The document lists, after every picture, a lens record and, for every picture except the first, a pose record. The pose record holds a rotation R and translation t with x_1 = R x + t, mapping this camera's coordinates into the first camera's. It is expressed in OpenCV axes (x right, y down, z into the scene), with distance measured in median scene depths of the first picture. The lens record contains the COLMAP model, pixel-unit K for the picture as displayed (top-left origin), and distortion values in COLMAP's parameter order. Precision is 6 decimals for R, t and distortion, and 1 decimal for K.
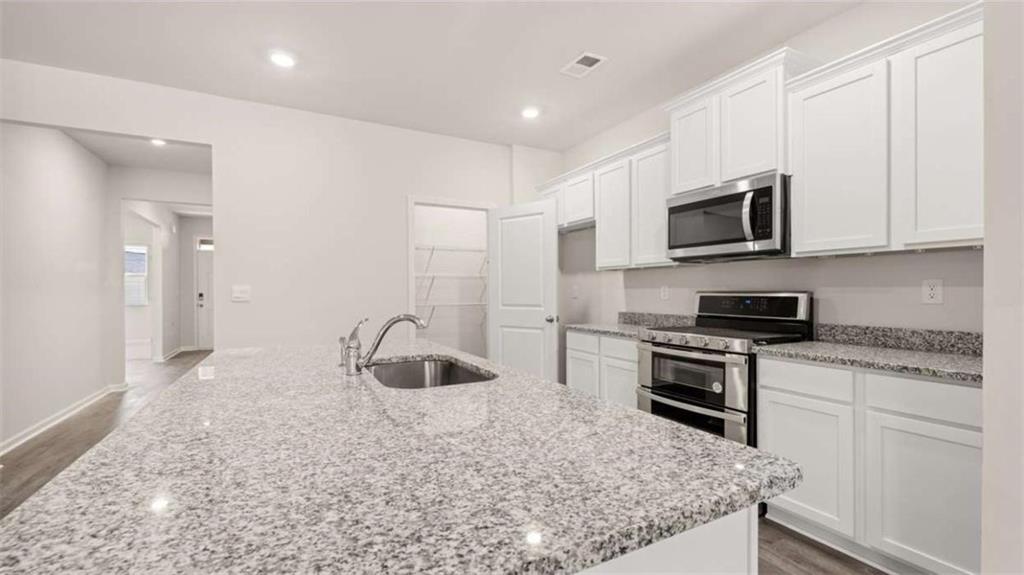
lens RADIAL K [[435.1, 0, 512.0], [0, 435.1, 287.5], [0, 0, 1]] dist [0.001790, 0.000231]
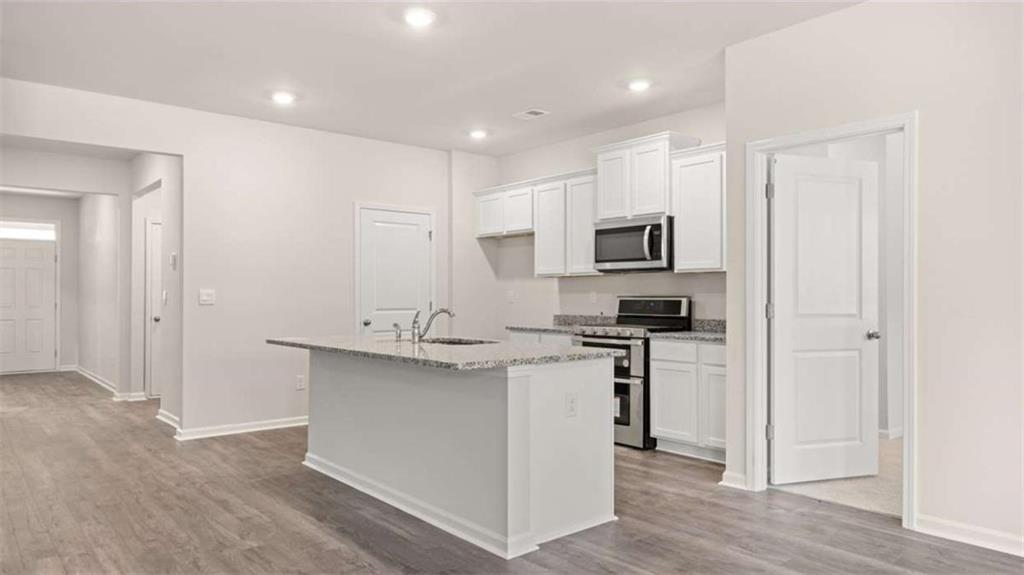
lens RADIAL K [[688.4, 0, 512.0], [0, 688.4, 287.5], [0, 0, 1]] dist [-0.001582, -0.000220]
pose [[0.978952, 0.005225, 0.204024, -0.317733], [-0.004110, 0.999974, -0.005890, -0.003440], [-0.204050, 0.004928, 0.978948, -1.012424]]
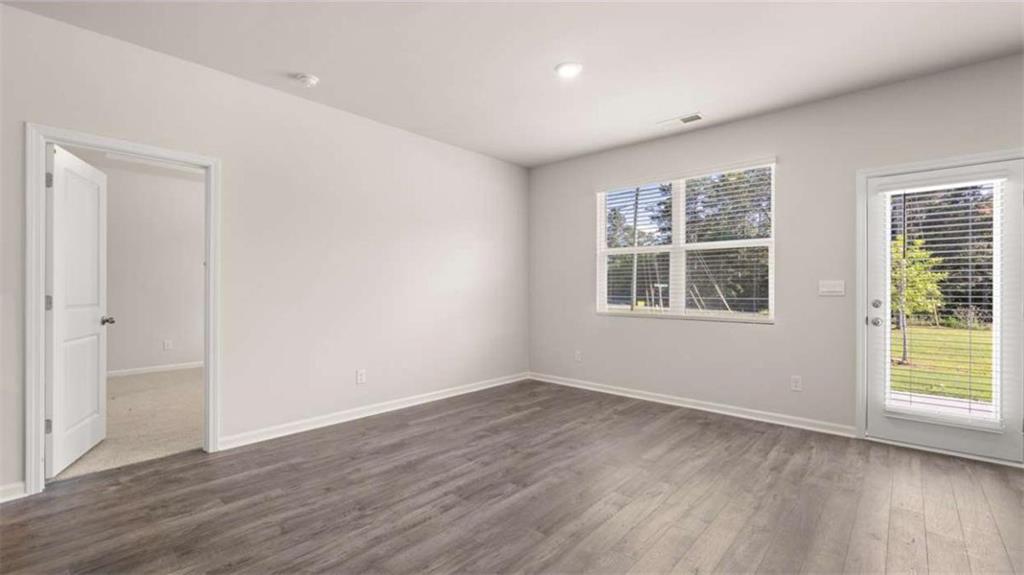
lens RADIAL K [[435.1, 0, 512.0], [0, 435.1, 287.5], [0, 0, 1]] dist [0.001790, 0.000231]
pose [[-0.346047, 0.004990, 0.938204, -0.692978], [-0.008402, 0.999929, -0.008417, 0.004566], [-0.938179, -0.010795, -0.345981, -0.228156]]
